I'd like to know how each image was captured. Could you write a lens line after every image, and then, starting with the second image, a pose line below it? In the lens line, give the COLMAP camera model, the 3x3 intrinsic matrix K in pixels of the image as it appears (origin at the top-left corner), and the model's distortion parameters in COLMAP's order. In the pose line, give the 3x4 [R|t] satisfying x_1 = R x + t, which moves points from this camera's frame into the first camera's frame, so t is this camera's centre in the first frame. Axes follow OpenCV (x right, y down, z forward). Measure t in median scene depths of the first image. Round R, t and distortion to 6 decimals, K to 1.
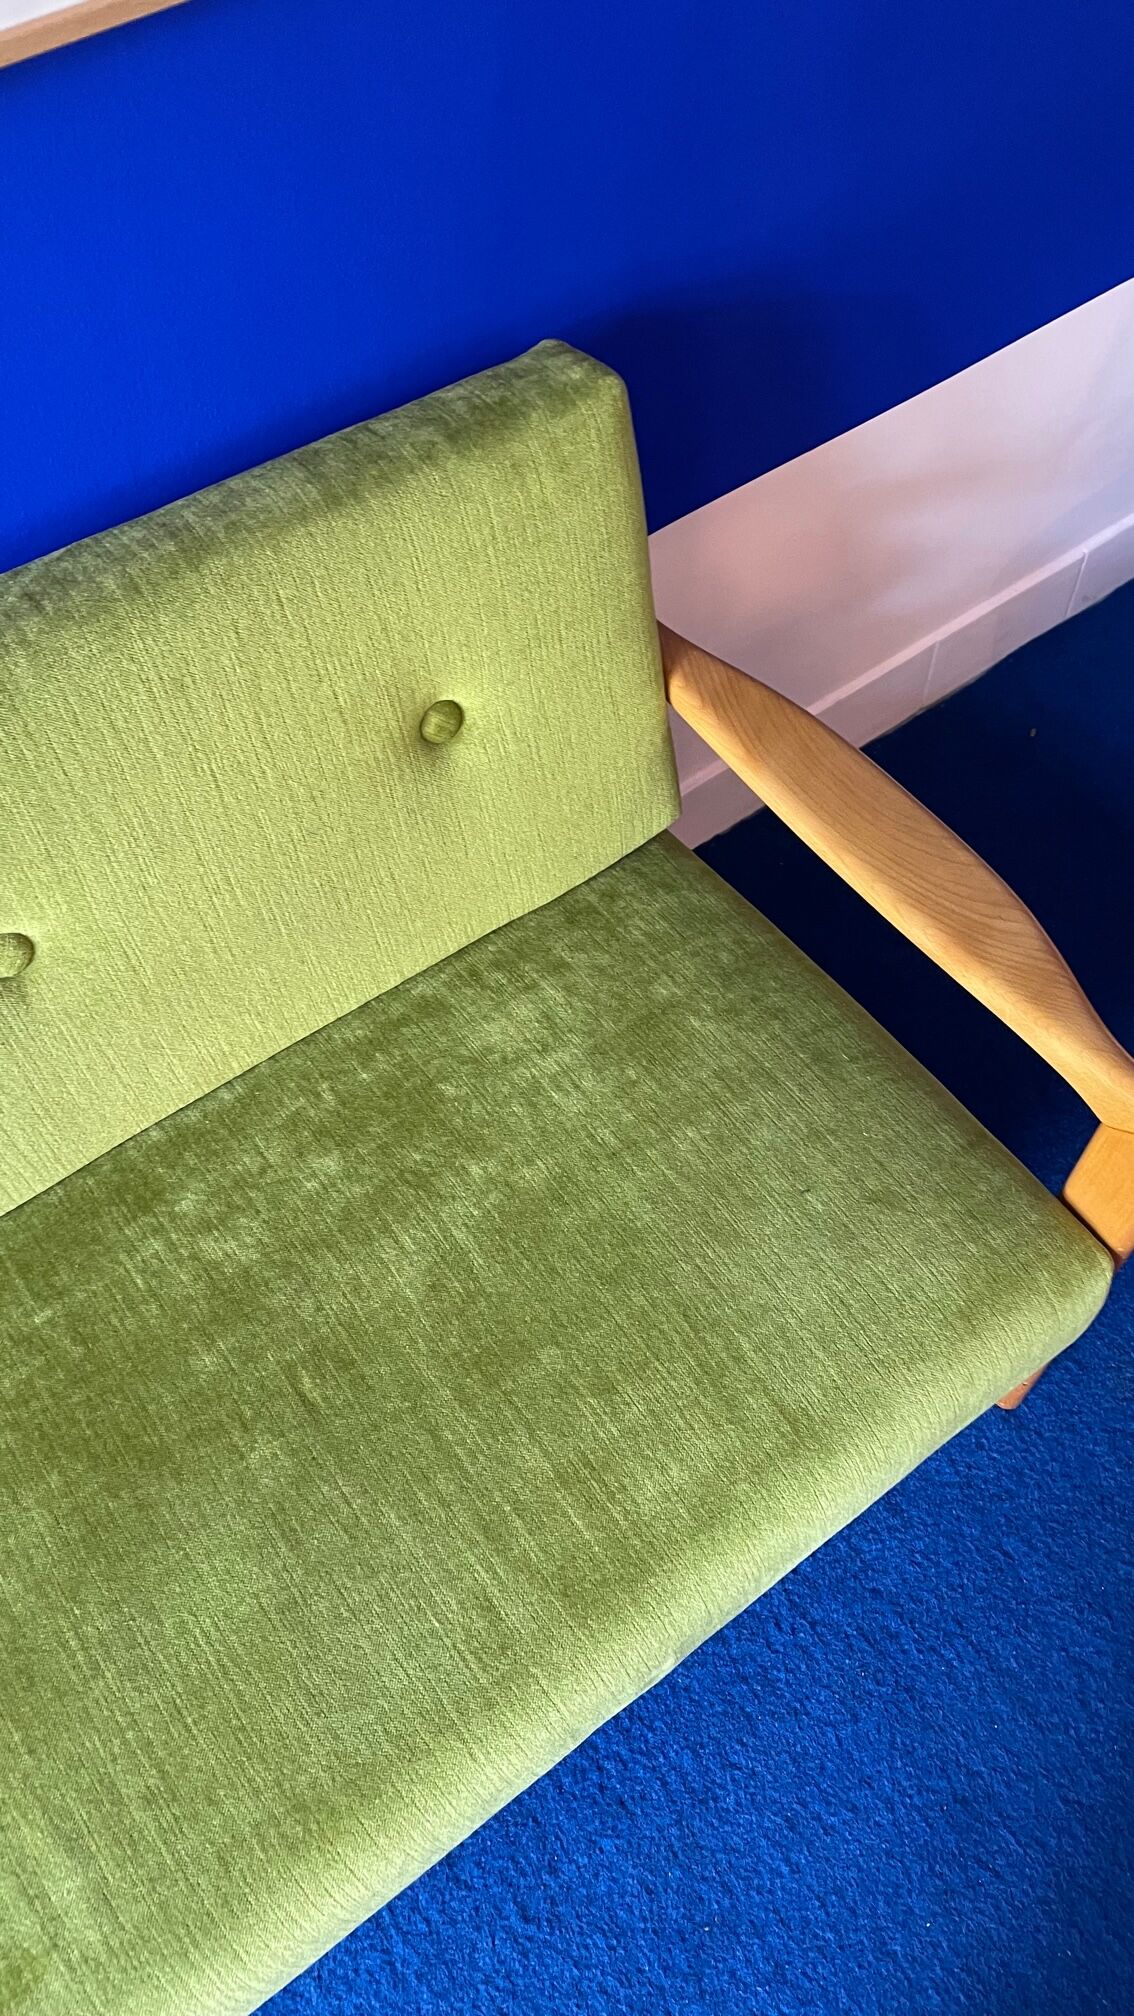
lens RADIAL K [[1510.9, 0, 570.0], [0, 1510.9, 998.1], [0, 0, 1]] dist [0.109035, -0.145683]
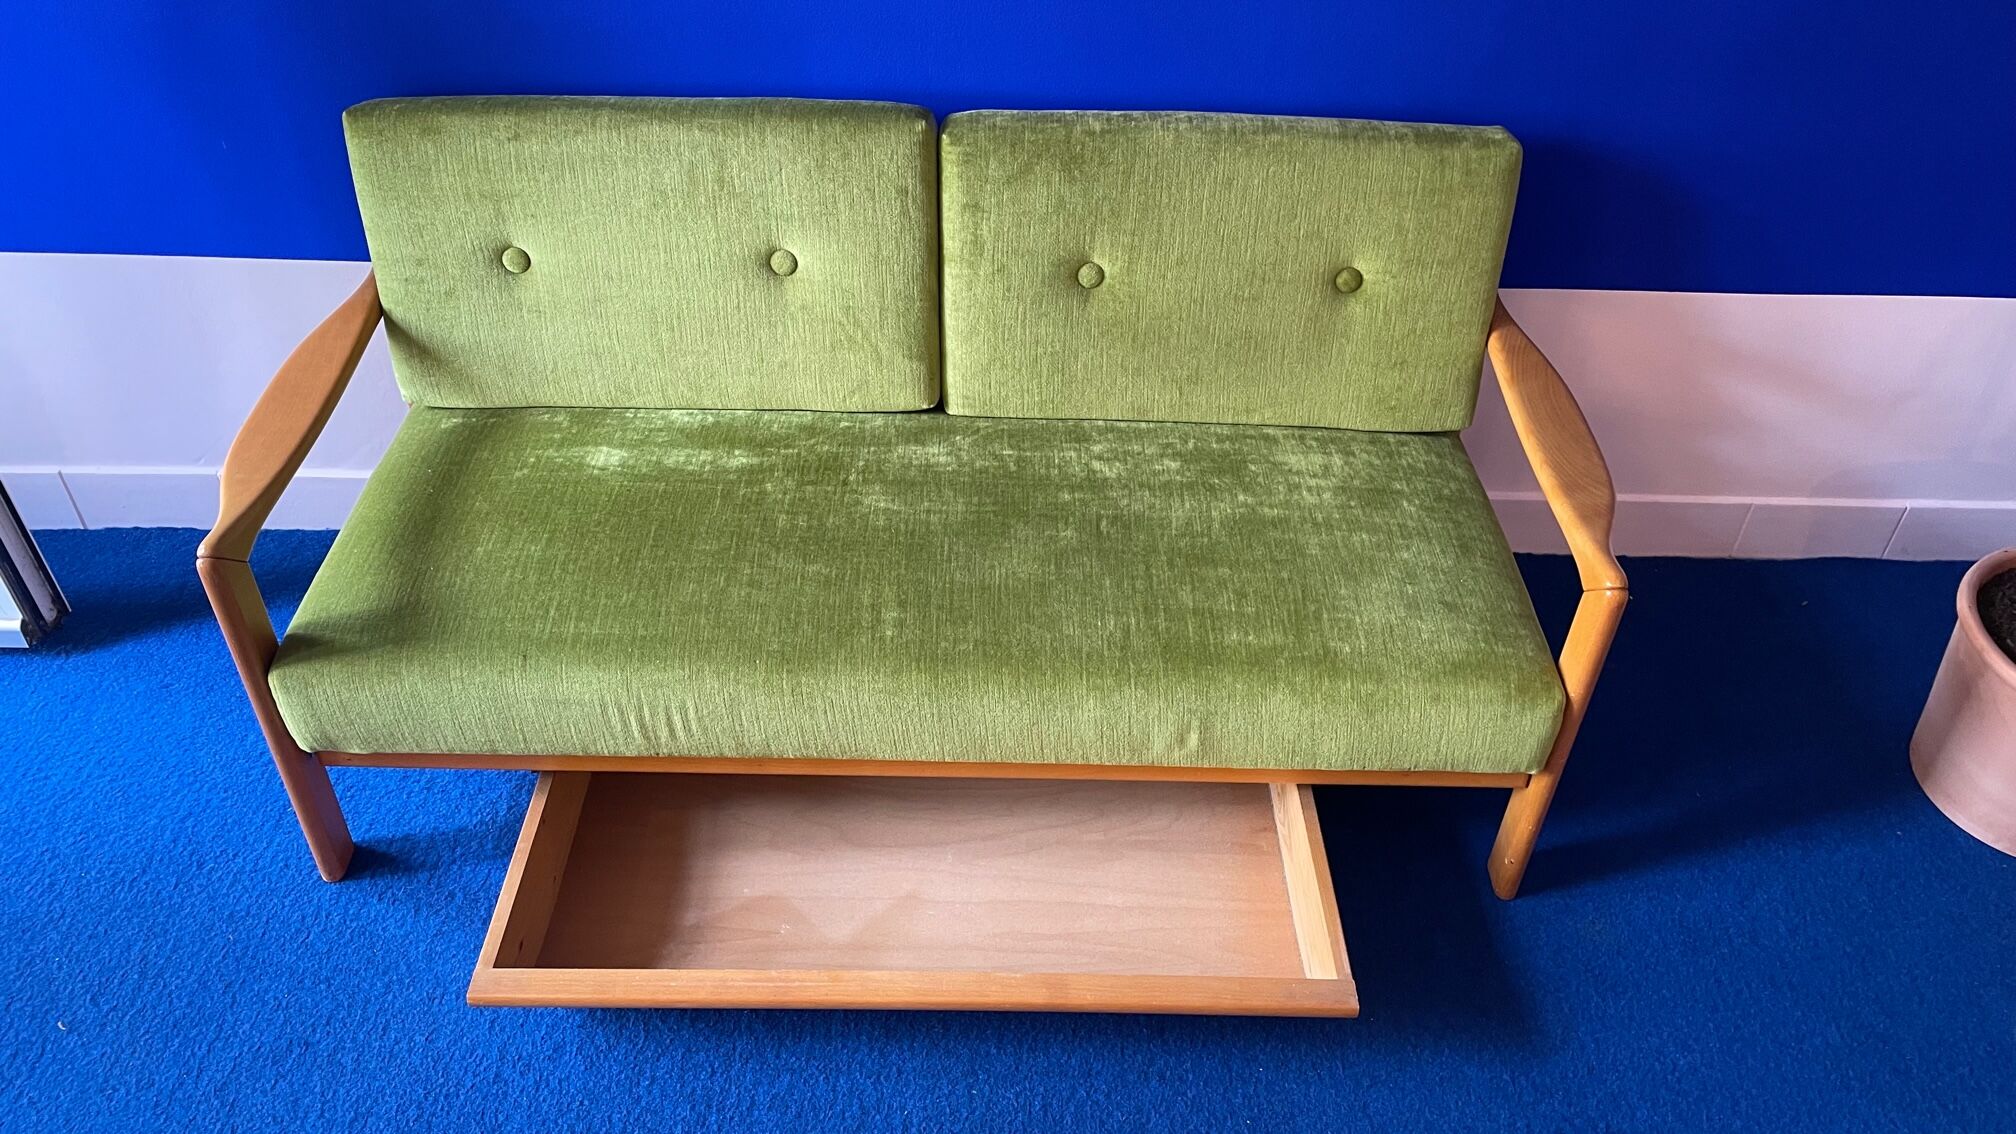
lens RADIAL K [[1516.4, 0, 1014.1], [0, 1516.4, 544.8], [0, 0, 1]] dist [0.104267, -0.143107]
pose [[0.804605, 0.414727, -0.424986, 0.500017], [-0.520809, 0.836665, -0.169554, 0.599489], [0.285252, 0.357761, 0.889179, -0.625828]]
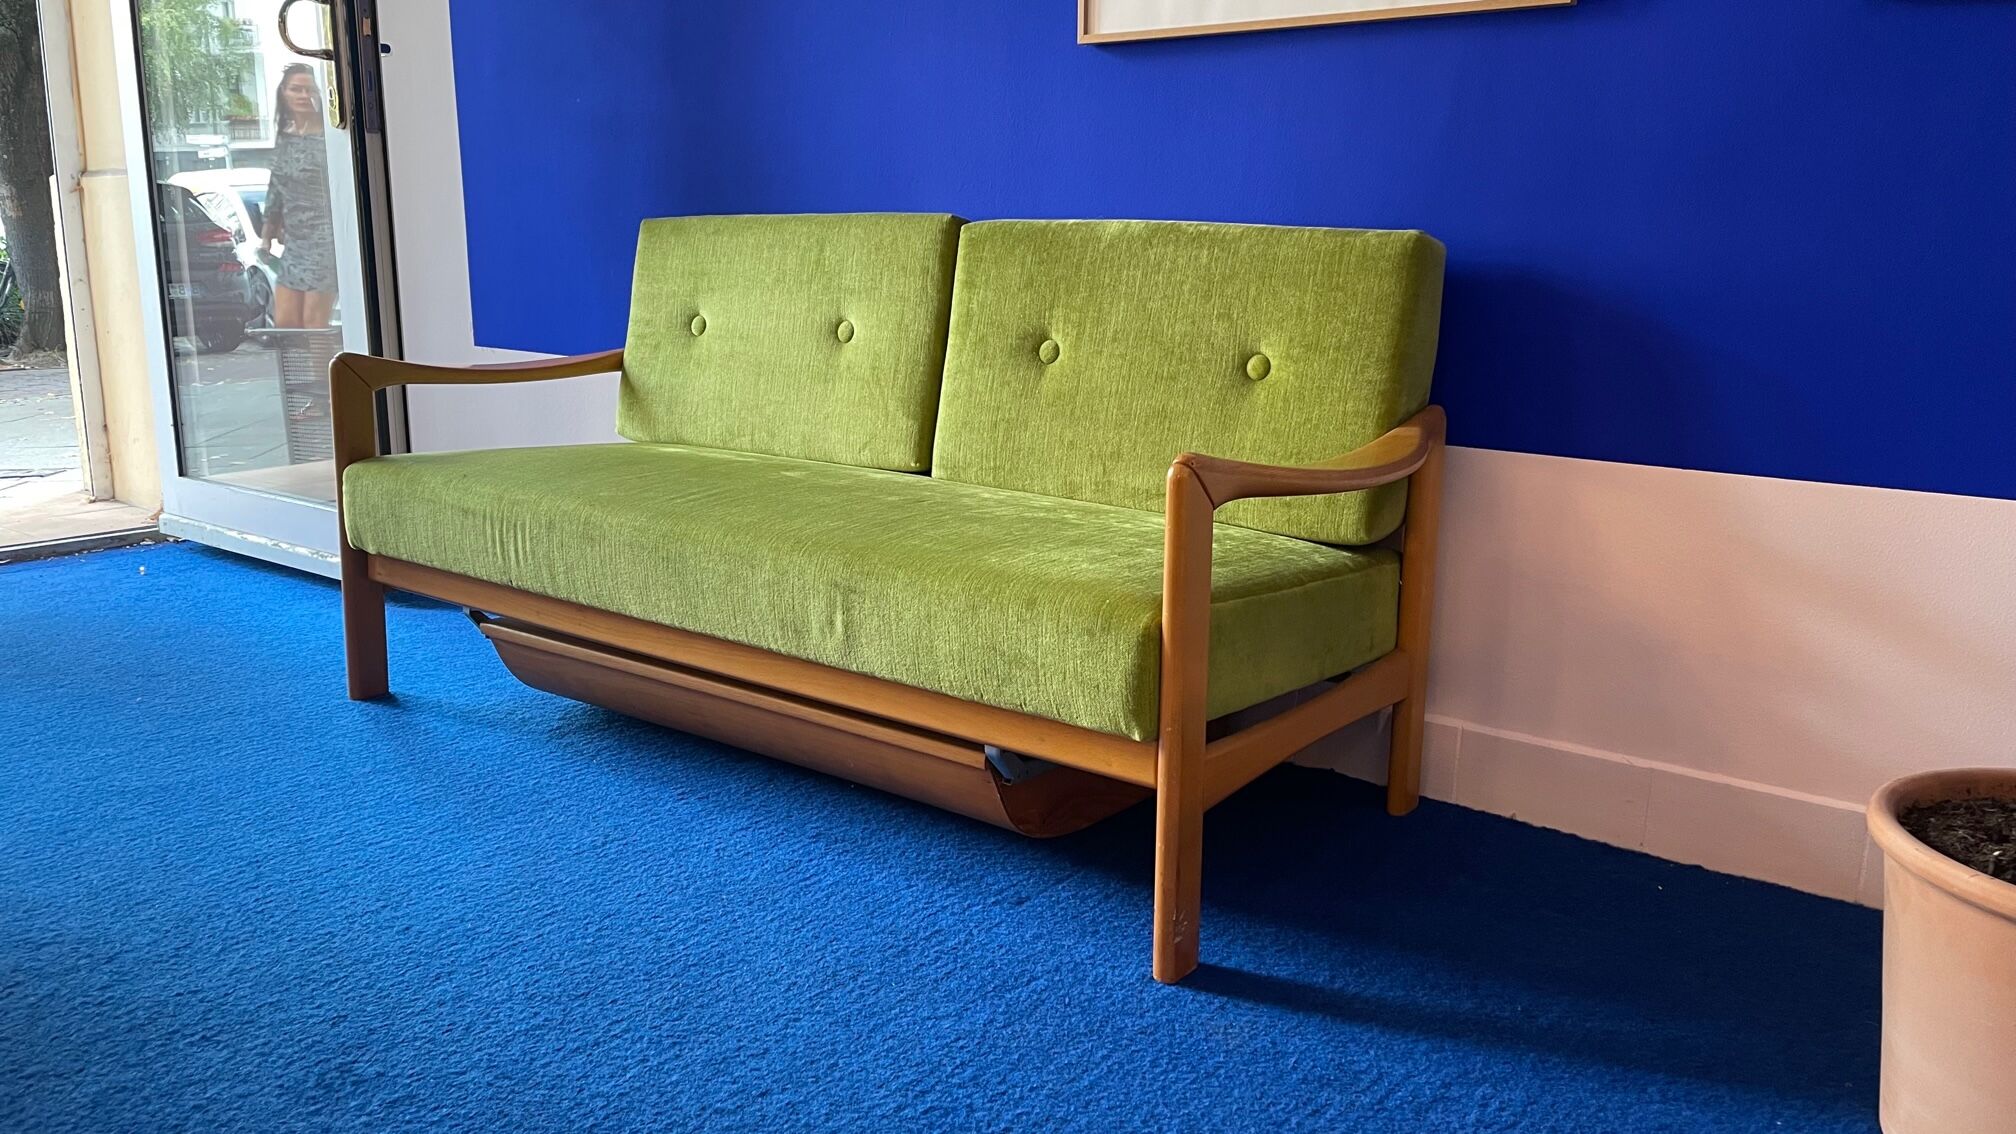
lens RADIAL K [[1522.8, 0, 1028.7], [0, 1522.8, 565.6], [0, 0, 1]] dist [0.103609, -0.137476]
pose [[0.293154, 0.220160, -0.930371, 1.586136], [-0.821131, 0.556415, -0.127065, 0.407917], [0.489698, 0.801206, 0.343896, 0.423244]]
